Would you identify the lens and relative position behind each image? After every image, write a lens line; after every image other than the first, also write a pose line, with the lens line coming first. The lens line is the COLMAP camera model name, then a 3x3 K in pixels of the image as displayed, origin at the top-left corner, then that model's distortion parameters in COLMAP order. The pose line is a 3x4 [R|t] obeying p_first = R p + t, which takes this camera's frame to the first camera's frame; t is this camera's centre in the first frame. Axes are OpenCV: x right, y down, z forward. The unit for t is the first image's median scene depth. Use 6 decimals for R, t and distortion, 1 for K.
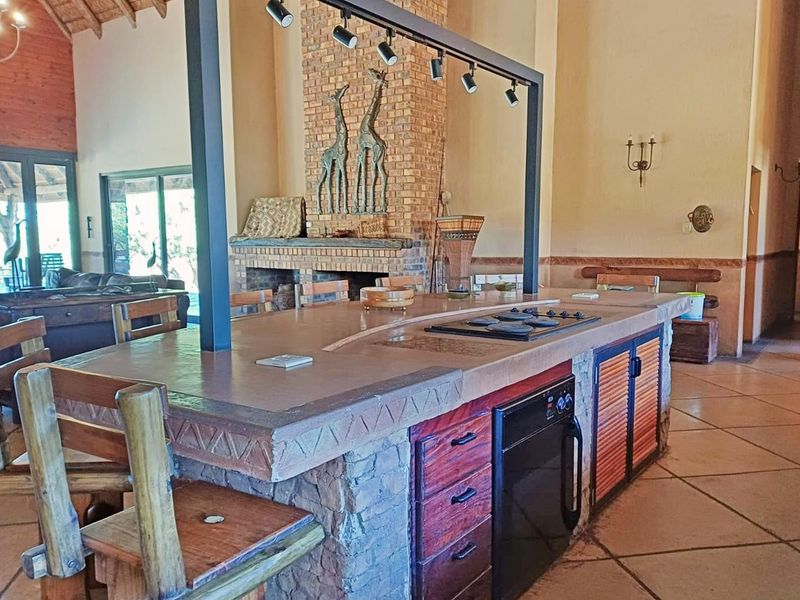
lens RADIAL K [[672.8, 0, 400.0], [0, 672.8, 300.0], [0, 0, 1]] dist [0.157239, -0.290888]
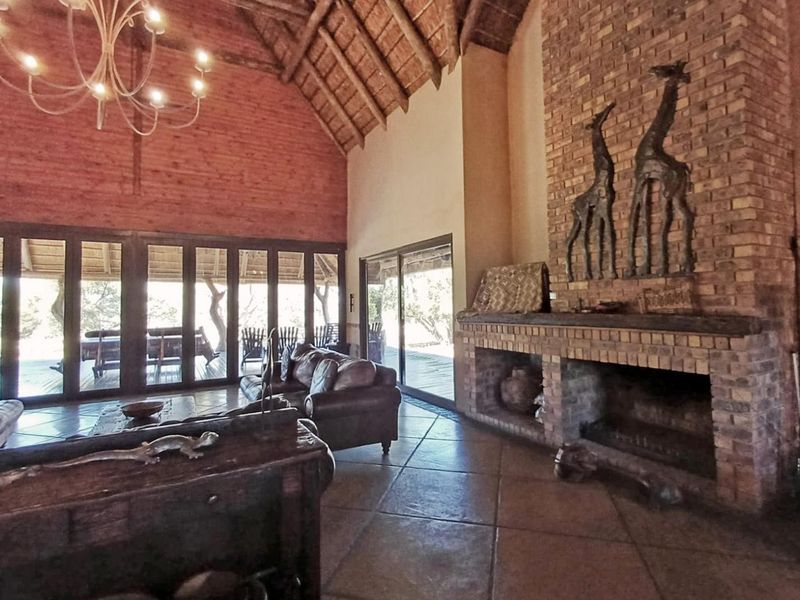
lens RADIAL K [[416.9, 0, 400.2], [0, 416.9, 284.2], [0, 0, 1]] dist [-0.000429, 0.015439]
pose [[0.909157, -0.027335, -0.415555, -0.100241], [-0.034413, 0.989500, -0.140378, -0.054440], [0.415029, 0.141926, 0.898670, 0.522552]]
